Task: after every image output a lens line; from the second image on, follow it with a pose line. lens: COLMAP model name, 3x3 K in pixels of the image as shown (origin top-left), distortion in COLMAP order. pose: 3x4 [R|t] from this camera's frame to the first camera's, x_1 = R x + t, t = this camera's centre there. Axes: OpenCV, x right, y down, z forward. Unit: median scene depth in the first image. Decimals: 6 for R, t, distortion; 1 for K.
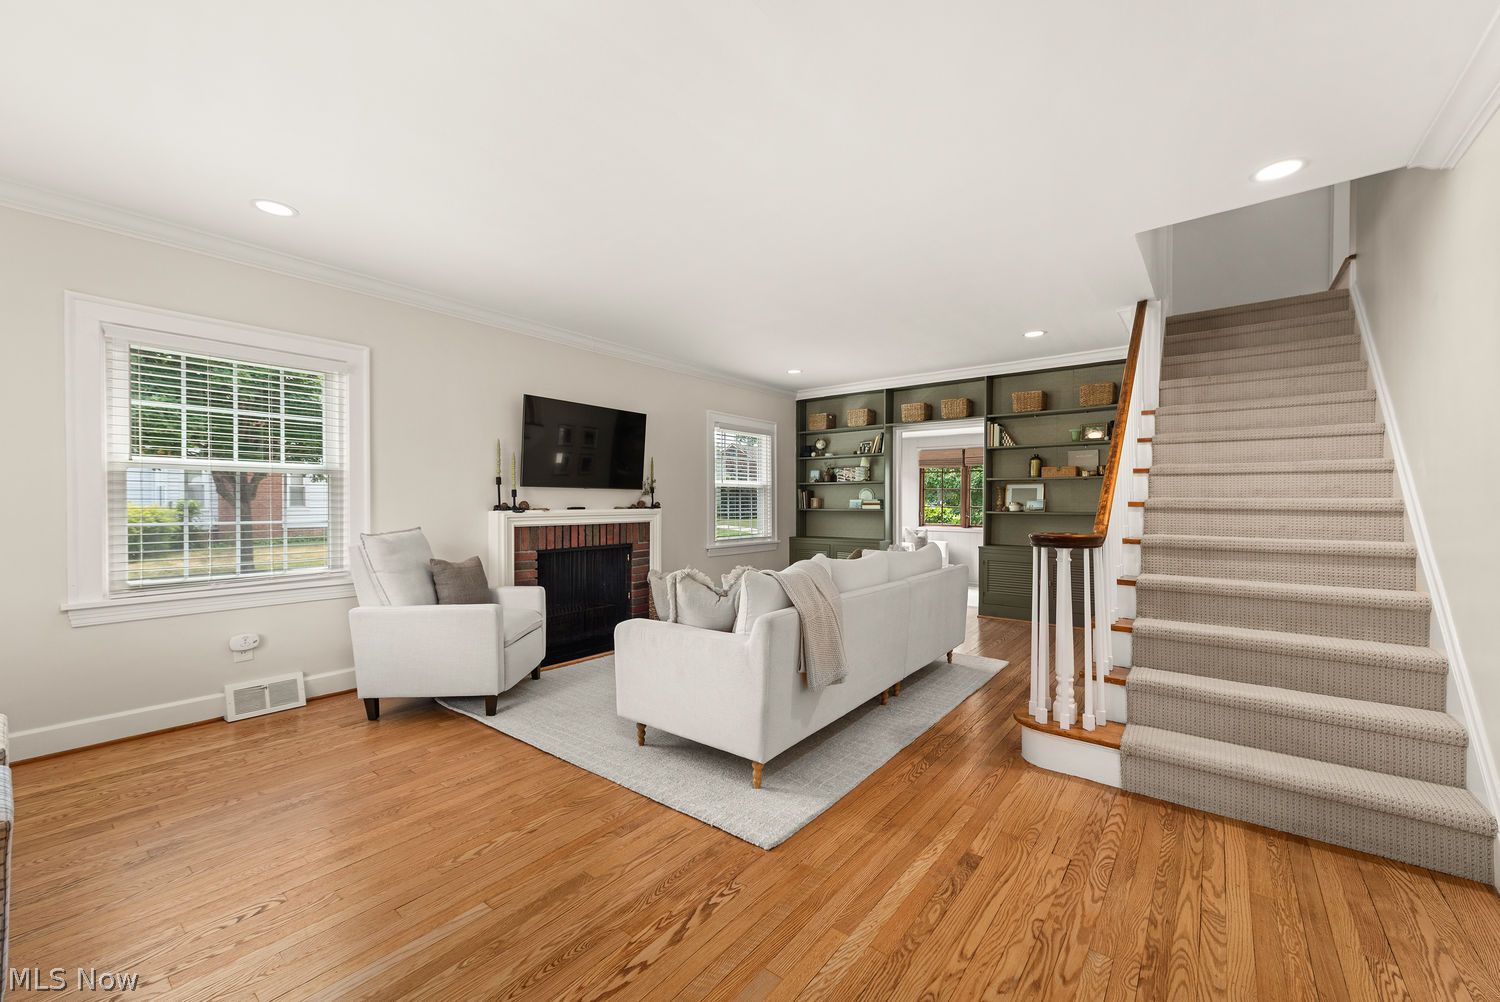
lens RADIAL K [[599.9, 0, 758.7], [0, 599.9, 506.7], [0, 0, 1]] dist [0.008628, -0.003020]
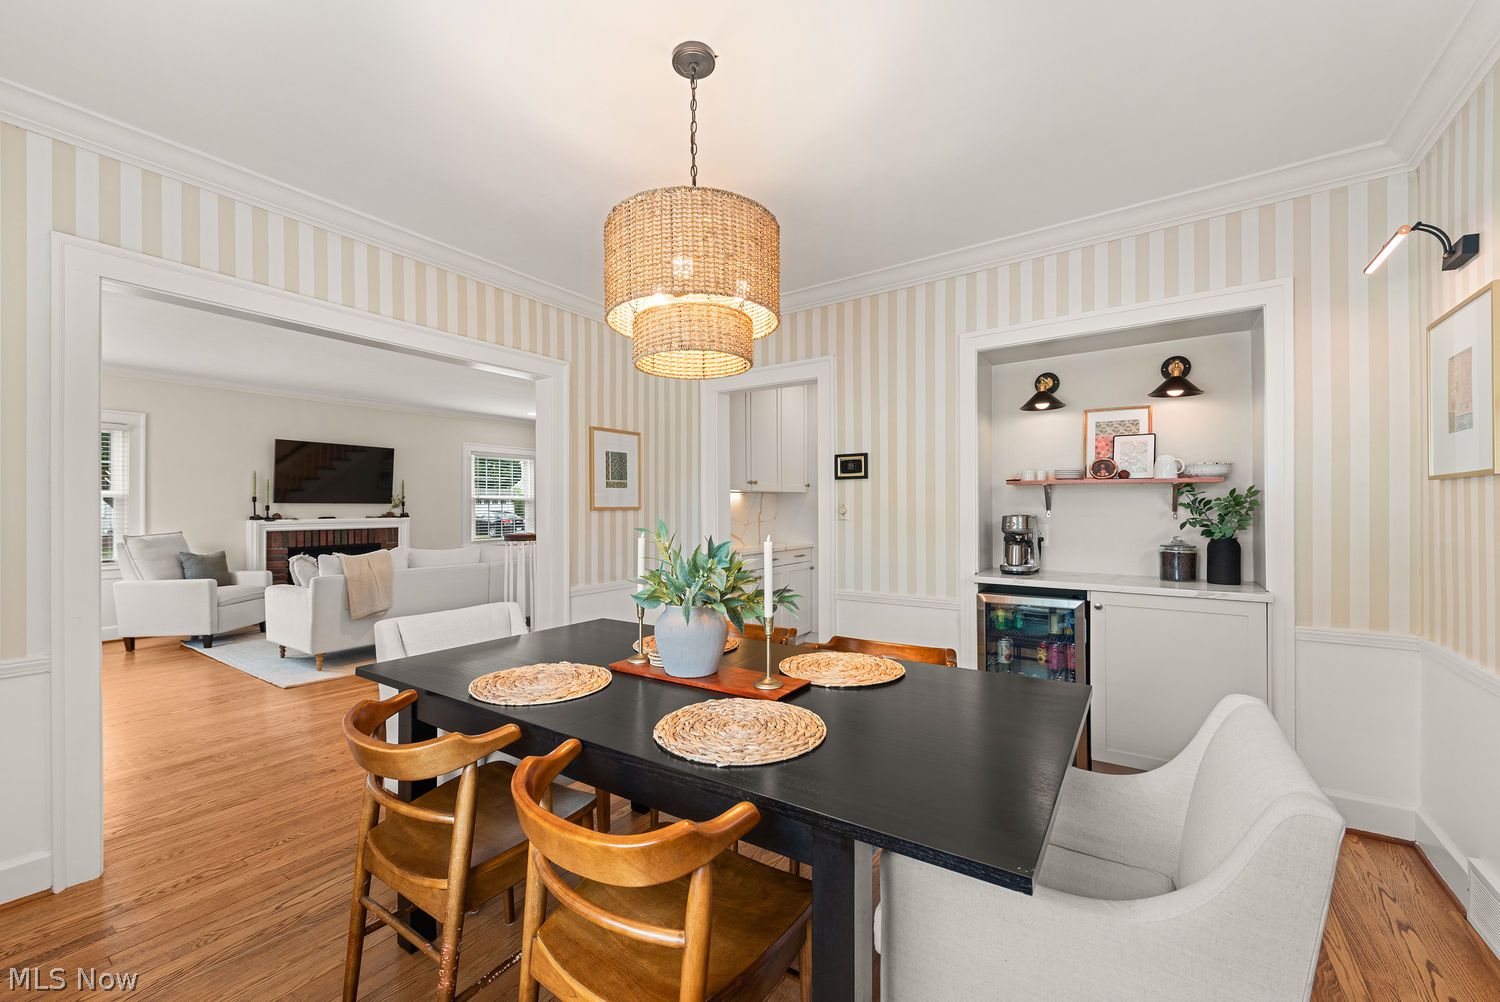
lens RADIAL K [[599.9, 0, 740.5], [0, 599.9, 504.4], [0, 0, 1]] dist [0.008628, -0.003020]
pose [[0.998187, 0.001269, 0.060177, 0.625524], [-0.000588, 0.999936, -0.011334, -0.014740], [-0.060187, 0.011278, 0.998123, -0.498864]]
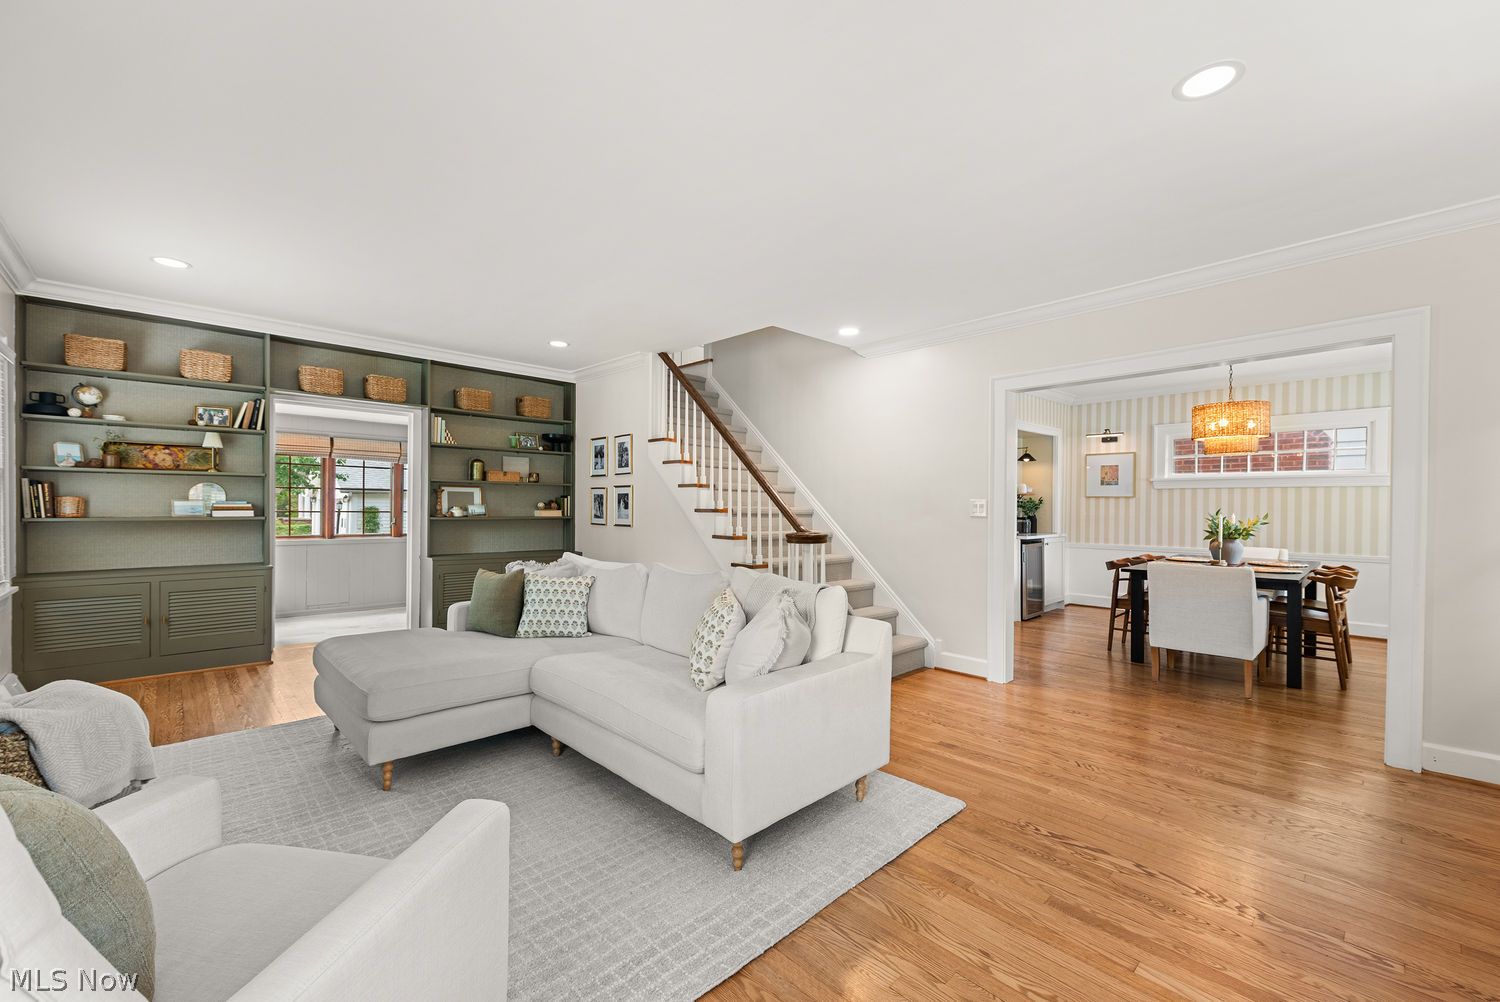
lens RADIAL K [[617.1, 0, 744.0], [0, 617.1, 502.2], [0, 0, 1]] dist [0.014489, -0.001686]
pose [[0.140195, 0.003988, 0.990116, -0.740783], [-0.001959, 0.999991, -0.003751, -0.018890], [-0.990122, -0.001414, 0.140202, 0.733335]]
